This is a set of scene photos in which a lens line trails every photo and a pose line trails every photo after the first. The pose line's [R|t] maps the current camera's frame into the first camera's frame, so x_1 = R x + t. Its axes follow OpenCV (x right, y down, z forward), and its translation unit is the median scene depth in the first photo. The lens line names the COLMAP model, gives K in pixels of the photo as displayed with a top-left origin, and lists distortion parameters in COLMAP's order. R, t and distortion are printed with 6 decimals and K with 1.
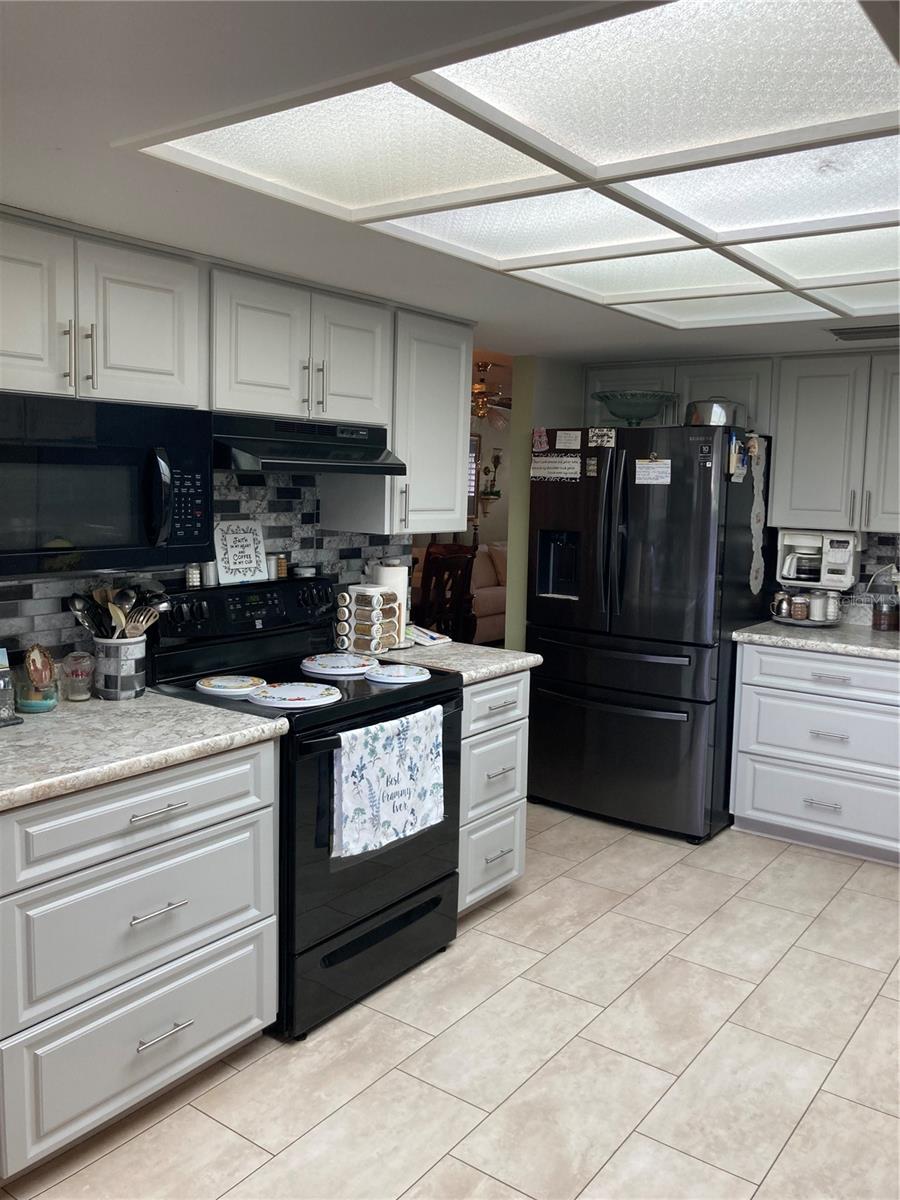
lens RADIAL K [[988.6, 0, 445.2], [0, 988.6, 584.4], [0, 0, 1]] dist [0.009997, 0.017174]
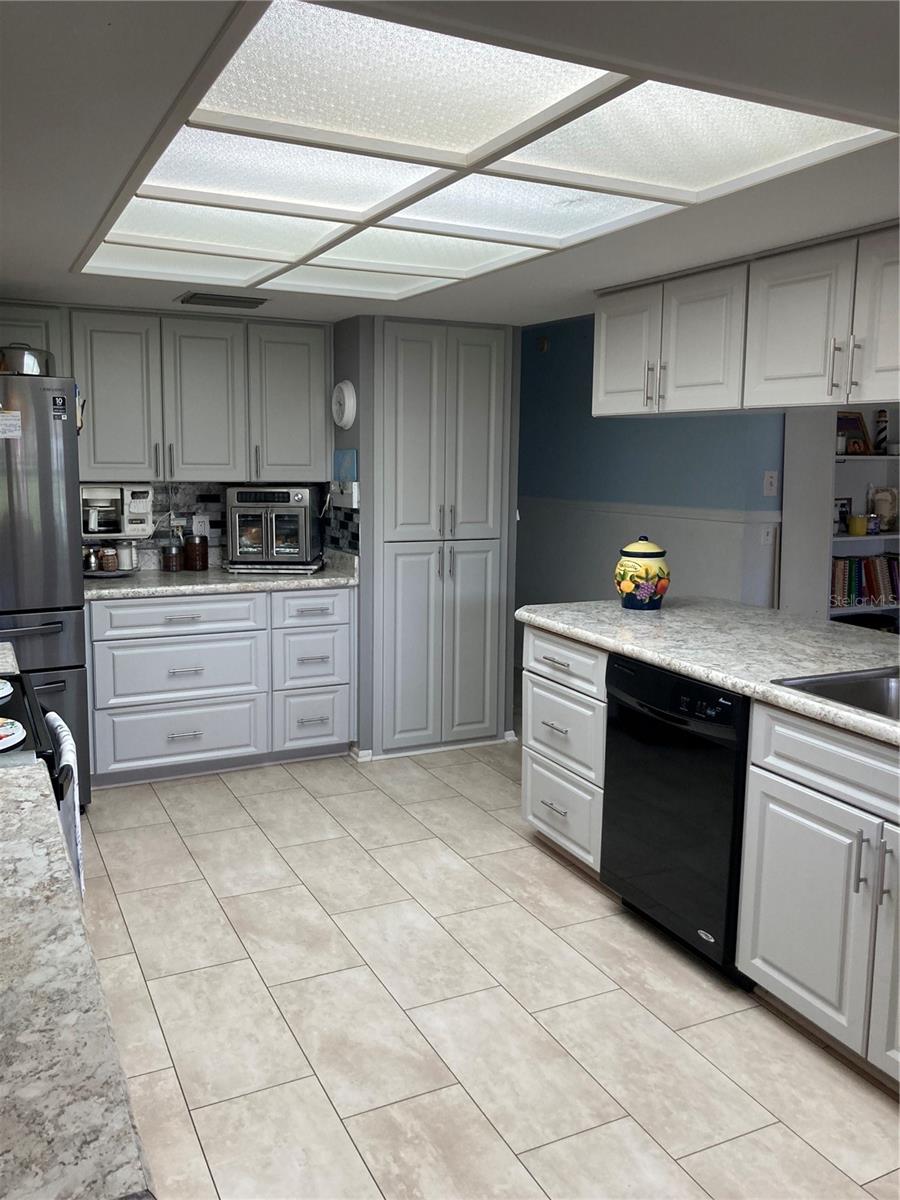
lens RADIAL K [[988.6, 0, 445.2], [0, 988.6, 584.4], [0, 0, 1]] dist [0.009997, 0.017174]
pose [[0.461501, -0.134412, 0.876898, -0.565548], [0.091327, 0.990402, 0.103745, -0.037840], [-0.882426, 0.032206, 0.469347, 0.322012]]
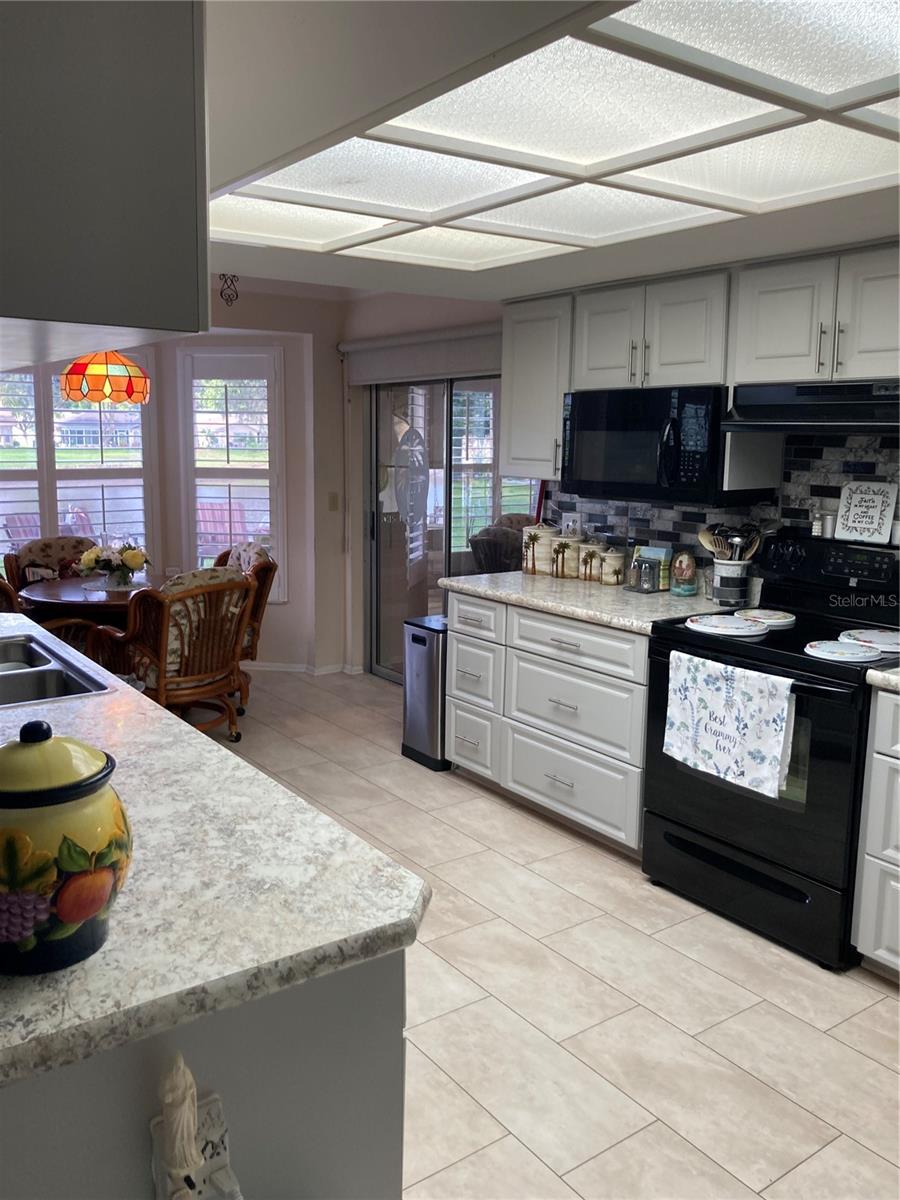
lens RADIAL K [[988.6, 0, 445.2], [0, 988.6, 584.4], [0, 0, 1]] dist [0.009997, 0.017174]
pose [[-0.301474, 0.123021, -0.945505, 0.977433], [-0.118118, 0.979184, 0.165065, -0.082975], [0.946130, 0.161444, -0.280668, 0.941185]]
